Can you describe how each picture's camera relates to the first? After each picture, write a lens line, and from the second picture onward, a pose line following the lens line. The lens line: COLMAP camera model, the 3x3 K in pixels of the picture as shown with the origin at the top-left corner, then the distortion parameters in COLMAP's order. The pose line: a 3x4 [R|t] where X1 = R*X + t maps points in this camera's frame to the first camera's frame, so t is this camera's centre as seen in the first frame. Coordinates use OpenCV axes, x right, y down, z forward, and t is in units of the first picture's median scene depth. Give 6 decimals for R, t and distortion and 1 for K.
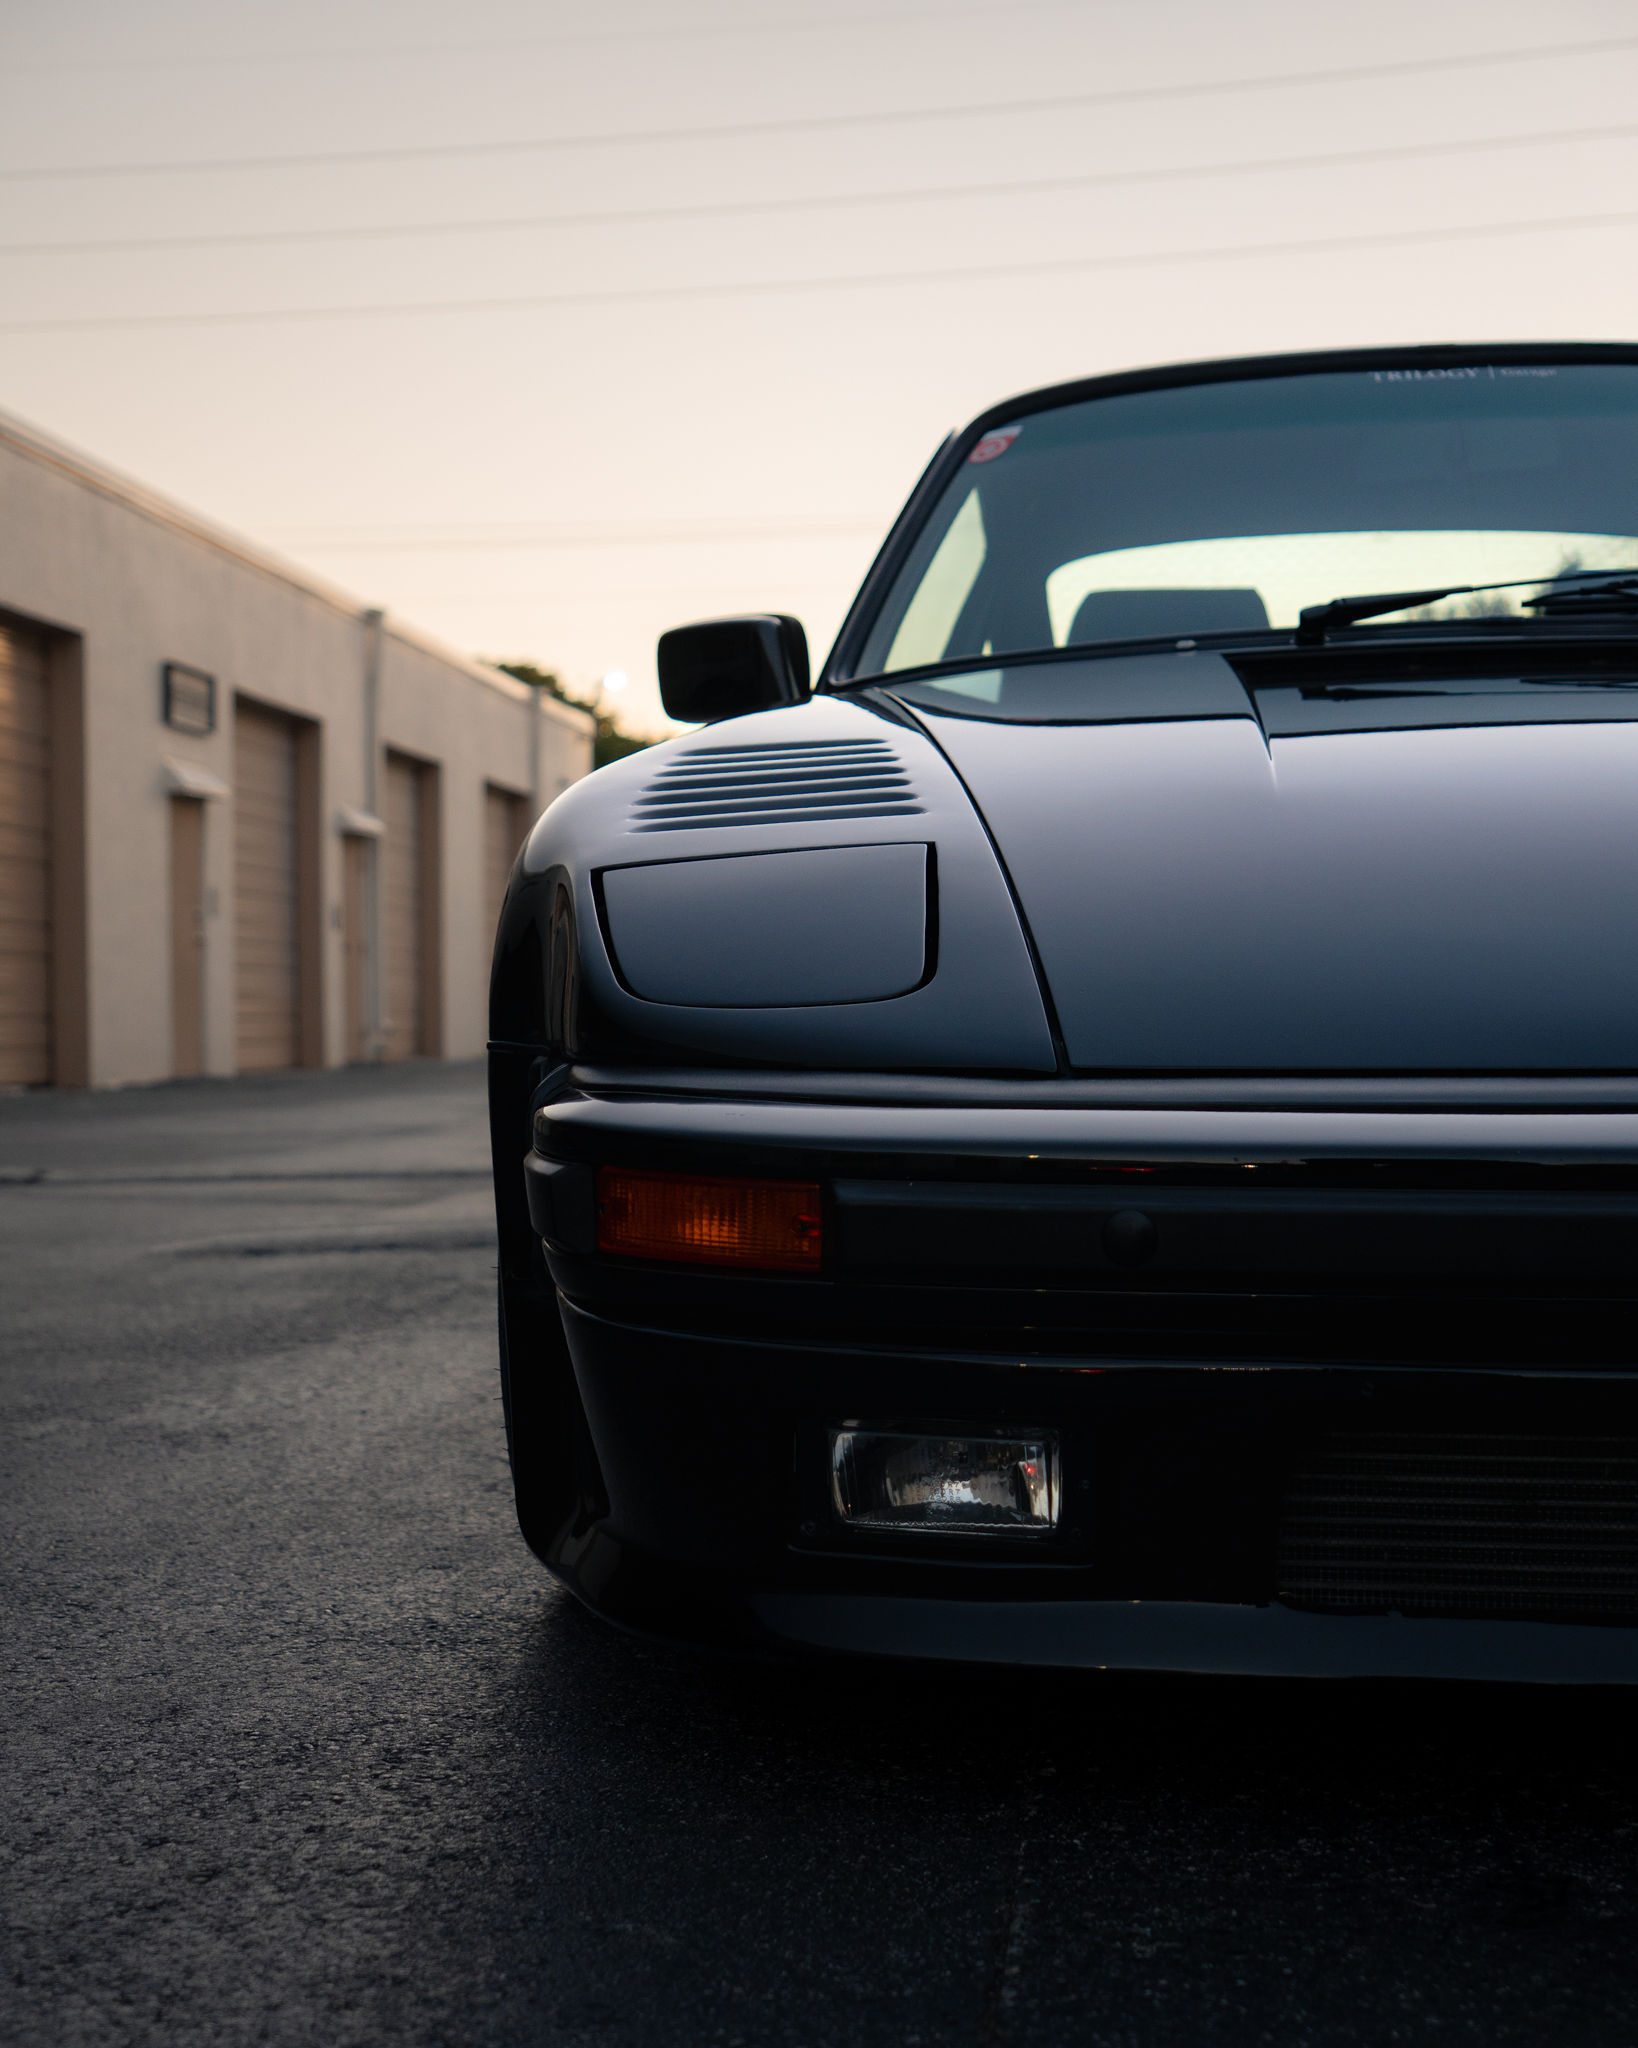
lens RADIAL K [[3091.4, 0, 800.7], [0, 3091.4, 1024.5], [0, 0, 1]] dist [0.057326, 0.000000]
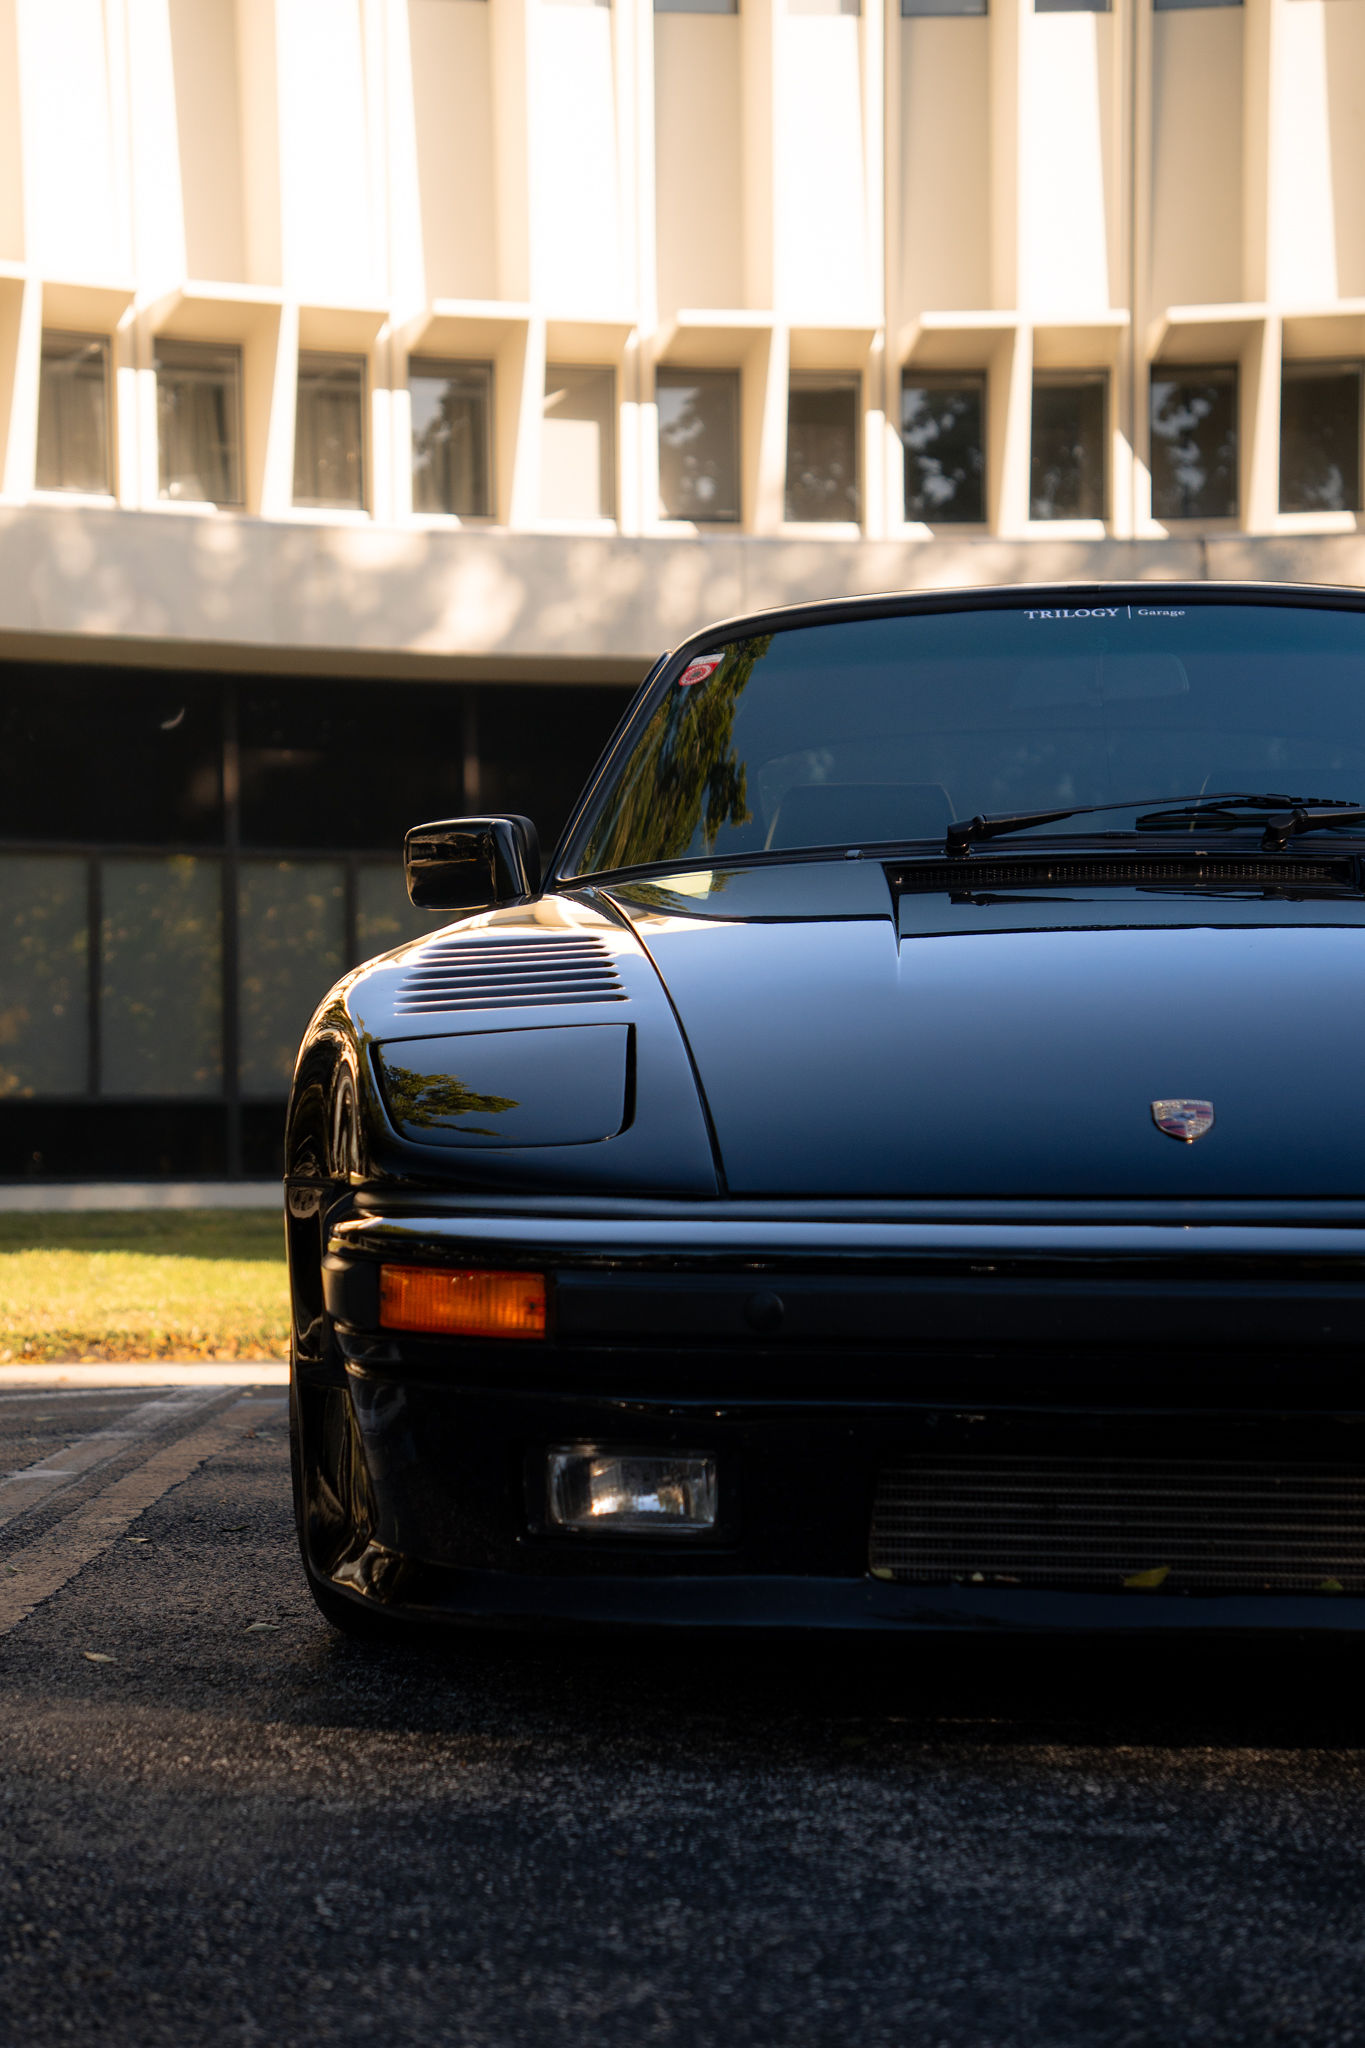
lens RADIAL K [[3550.2, 0, 637.0], [0, 3550.2, 1041.2], [0, 0, 1]] dist [0.387847, 0.000000]
pose [[0.999465, 0.007114, 0.031914, -0.003254], [-0.005703, 0.999011, -0.044088, 0.014603], [-0.032196, 0.043883, 0.998518, -0.496494]]
